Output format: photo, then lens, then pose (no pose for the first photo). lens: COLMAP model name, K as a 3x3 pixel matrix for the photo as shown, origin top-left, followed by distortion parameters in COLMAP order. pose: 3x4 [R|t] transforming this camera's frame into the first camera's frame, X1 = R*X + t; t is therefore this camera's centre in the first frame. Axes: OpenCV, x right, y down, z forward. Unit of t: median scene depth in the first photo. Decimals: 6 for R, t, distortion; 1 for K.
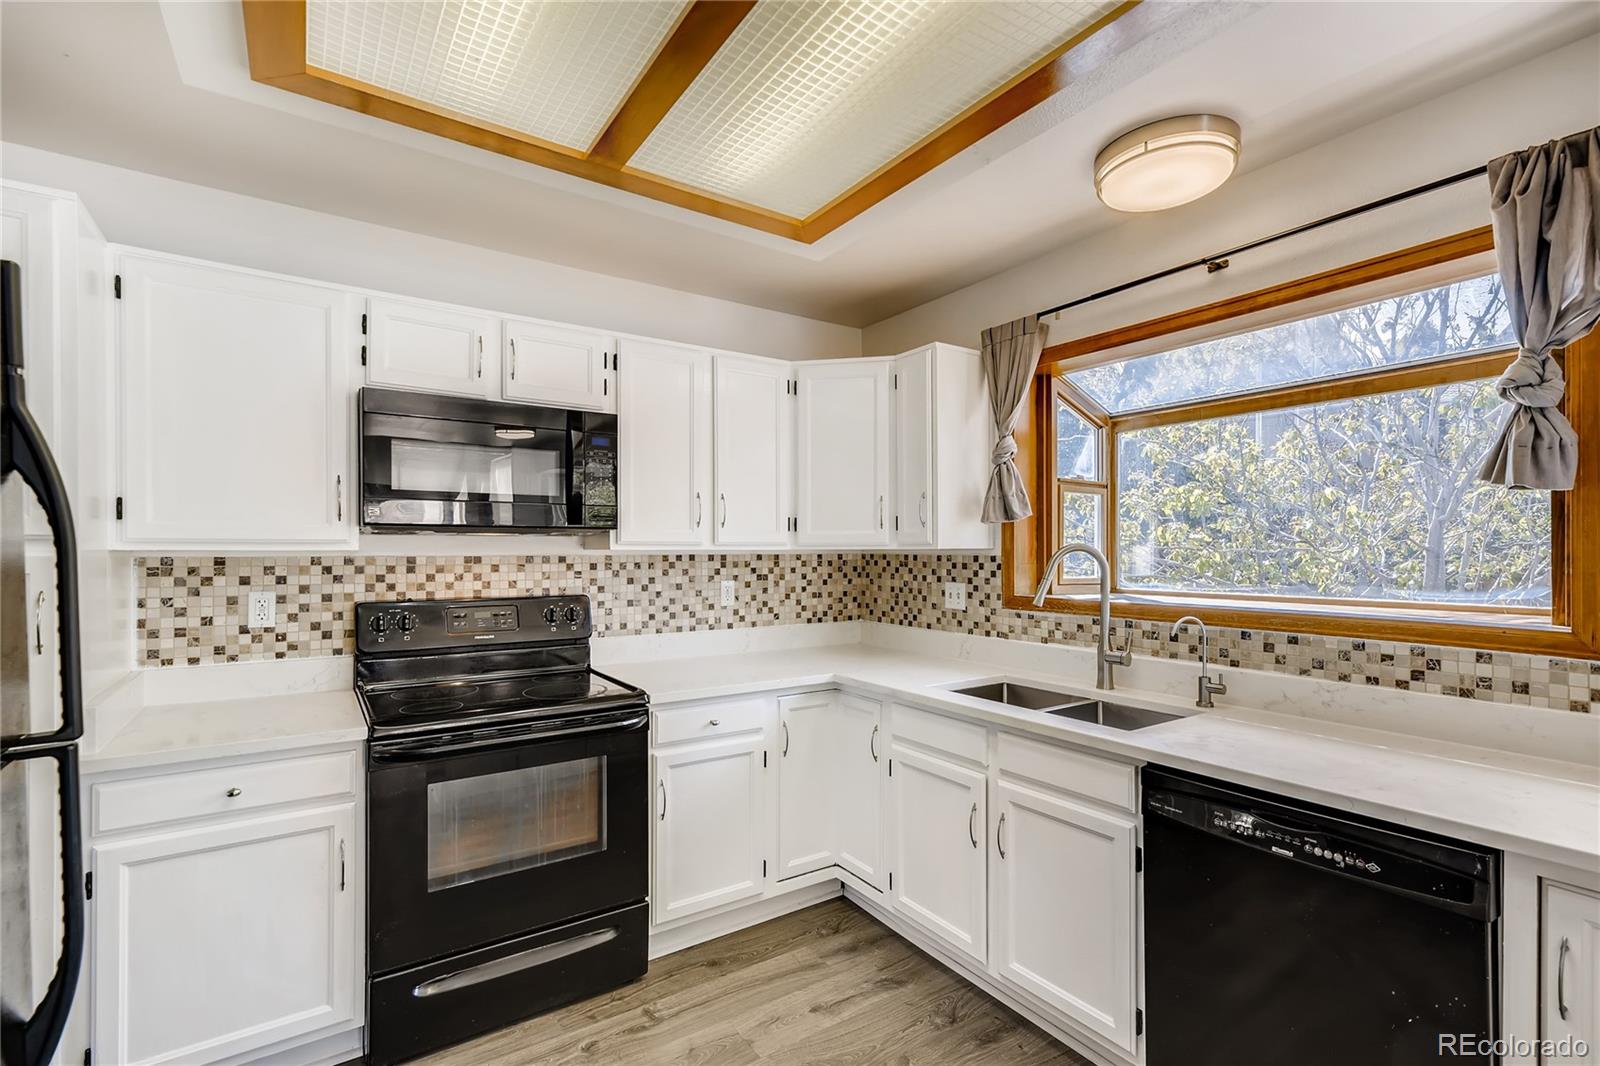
lens RADIAL K [[724.2, 0, 758.5], [0, 724.2, 555.0], [0, 0, 1]] dist [0.002839, 0.000455]
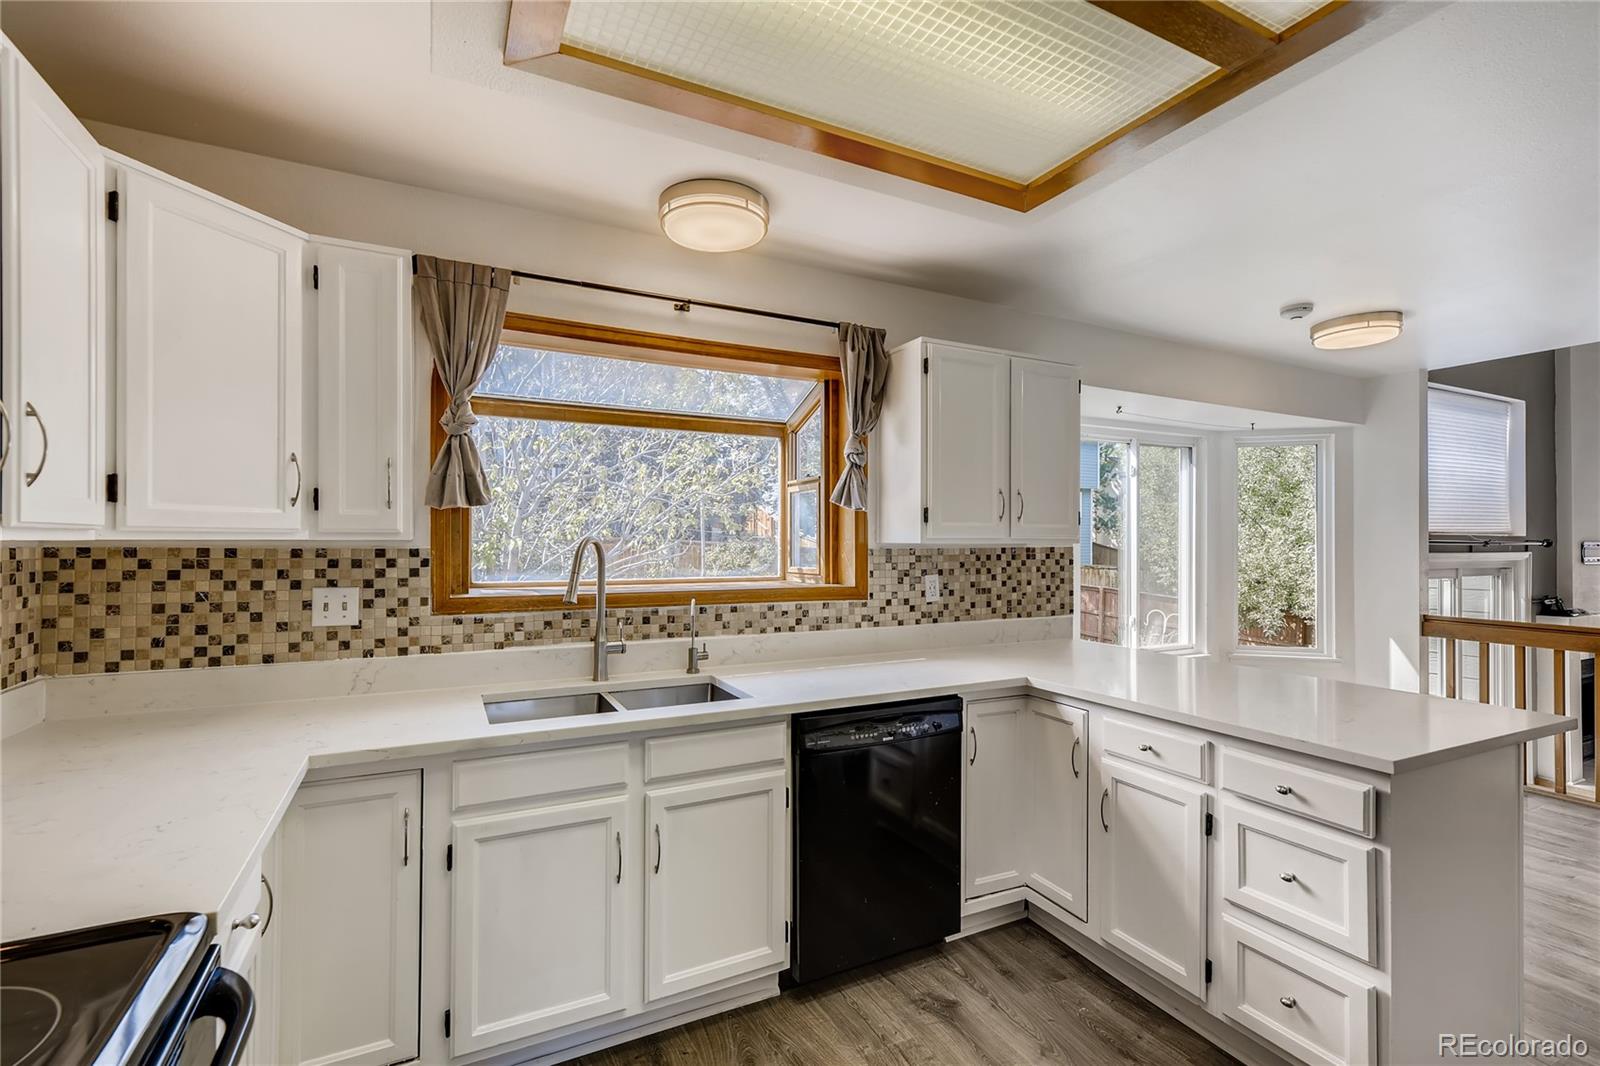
lens RADIAL K [[724.2, 0, 799.2], [0, 724.2, 539.0], [0, 0, 1]] dist [0.002839, 0.000455]
pose [[0.078550, 0.004308, 0.996901, -0.415646], [0.002314, 0.999987, -0.004504, -0.005166], [-0.996908, 0.002660, 0.078539, 0.534151]]
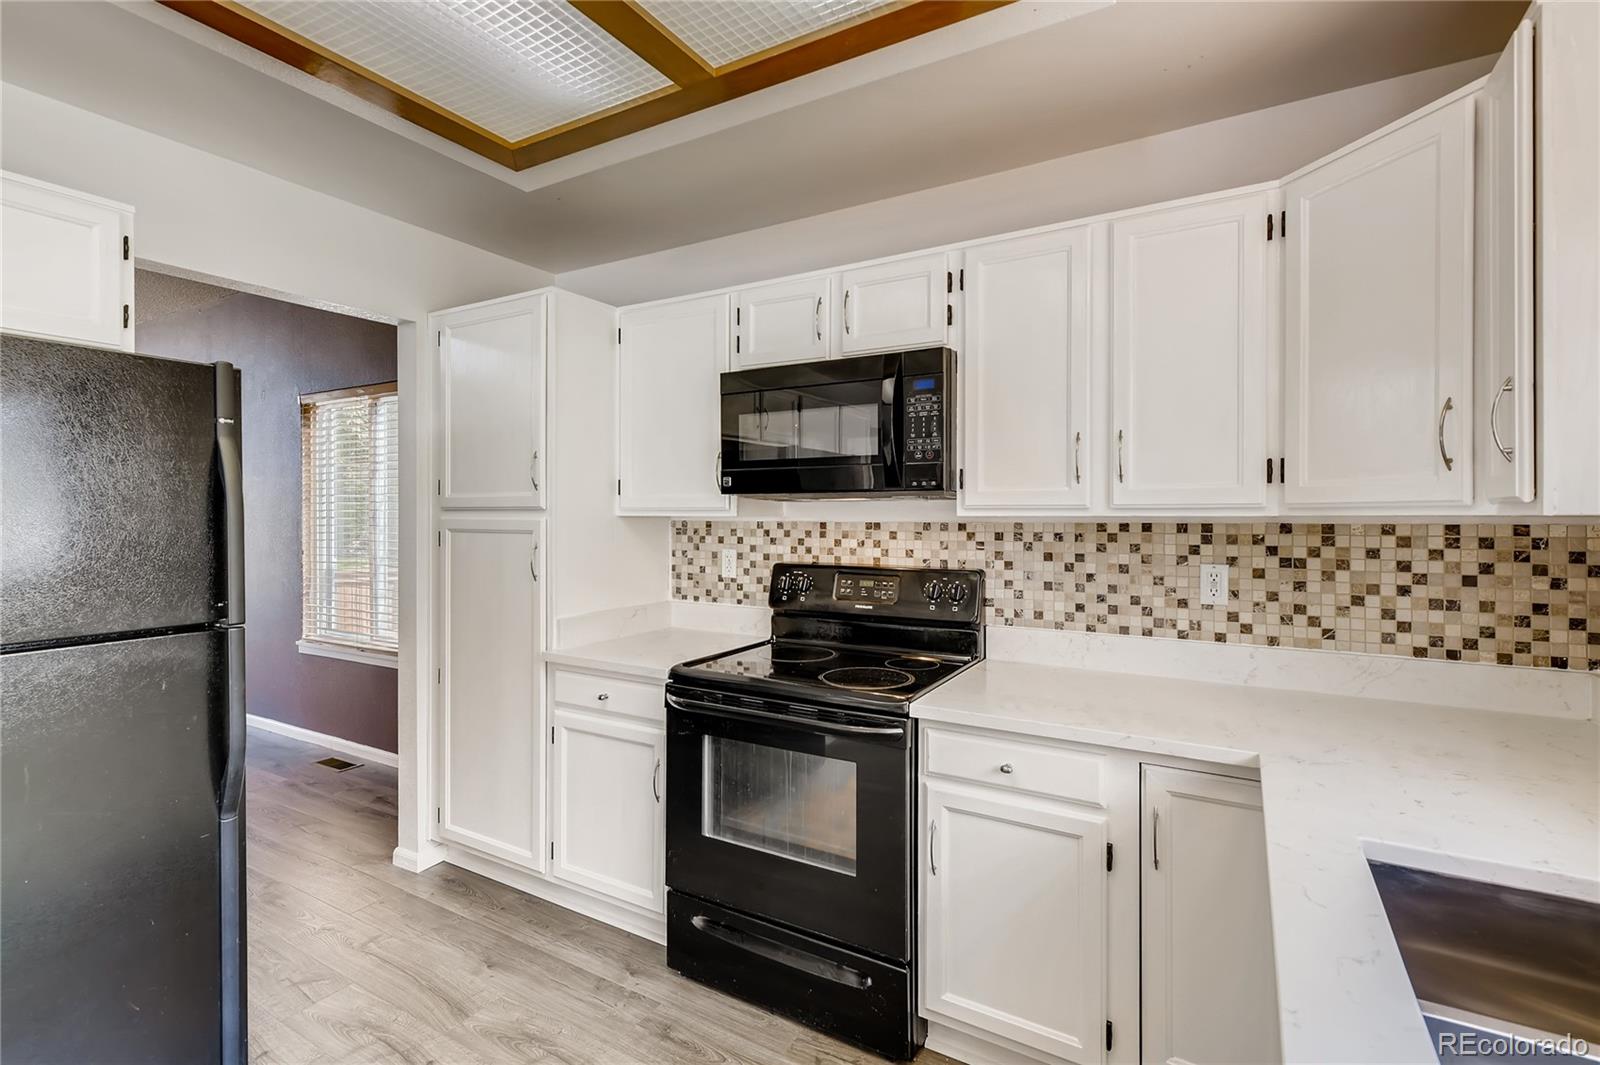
lens RADIAL K [[724.2, 0, 792.5], [0, 724.2, 514.9], [0, 0, 1]] dist [0.002839, 0.000455]
pose [[0.461075, 0.000469, -0.887361, 0.392263], [-0.005846, 0.999980, -0.002509, -0.004817], [0.887342, 0.006344, 0.461068, 0.434698]]
